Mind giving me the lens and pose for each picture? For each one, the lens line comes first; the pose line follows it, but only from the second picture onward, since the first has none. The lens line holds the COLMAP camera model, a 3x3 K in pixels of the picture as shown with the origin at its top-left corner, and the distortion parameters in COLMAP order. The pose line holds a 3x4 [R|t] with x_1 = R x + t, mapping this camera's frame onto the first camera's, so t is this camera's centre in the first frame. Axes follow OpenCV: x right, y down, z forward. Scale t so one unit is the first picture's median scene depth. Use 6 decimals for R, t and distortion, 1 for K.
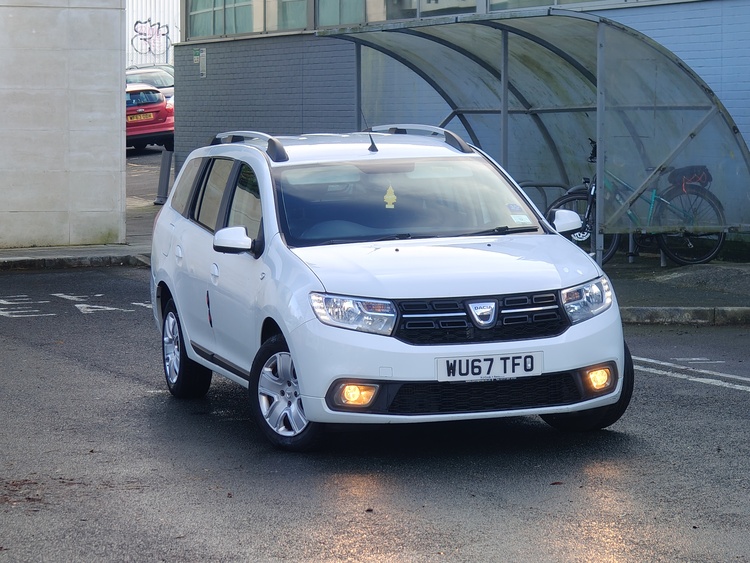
lens RADIAL K [[2885.1, 0, 376.5], [0, 2885.1, 284.7], [0, 0, 1]] dist [0.335437, 0.000000]
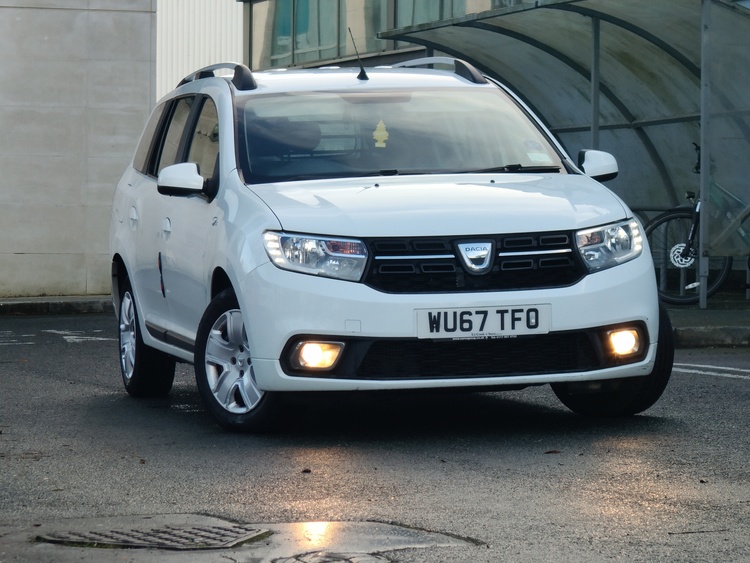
lens RADIAL K [[3435.4, 0, 372.9], [0, 3435.4, 280.9], [0, 0, 1]] dist [0.382094, 0.000000]
pose [[0.999129, 0.004685, -0.041474, 0.042993], [-0.006247, 0.999273, -0.037603, 0.047602], [0.041268, 0.037830, 0.998432, 0.037337]]
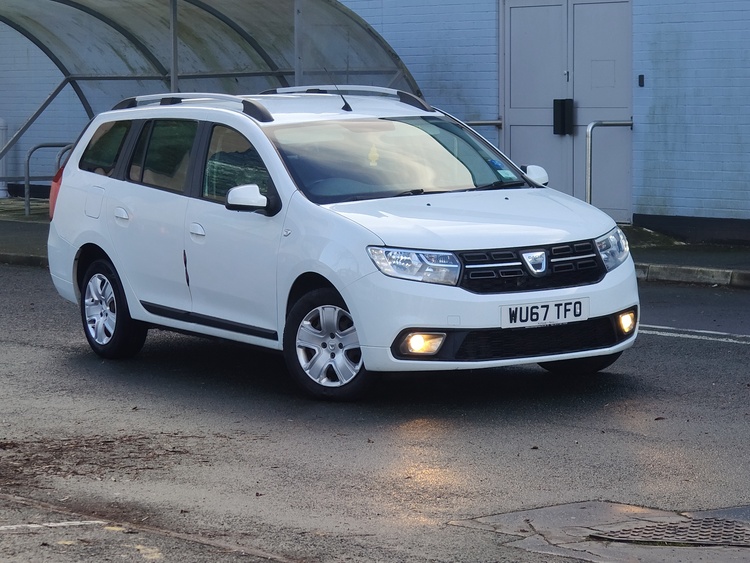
lens RADIAL K [[2943.8, 0, 375.7], [0, 2943.8, 279.4], [0, 0, 1]] dist [0.206468, 0.000000]
pose [[0.974022, -0.023522, 0.225229, -0.233413], [0.021970, 0.999714, 0.009394, 0.004253], [-0.225386, -0.004202, 0.974260, -0.025463]]
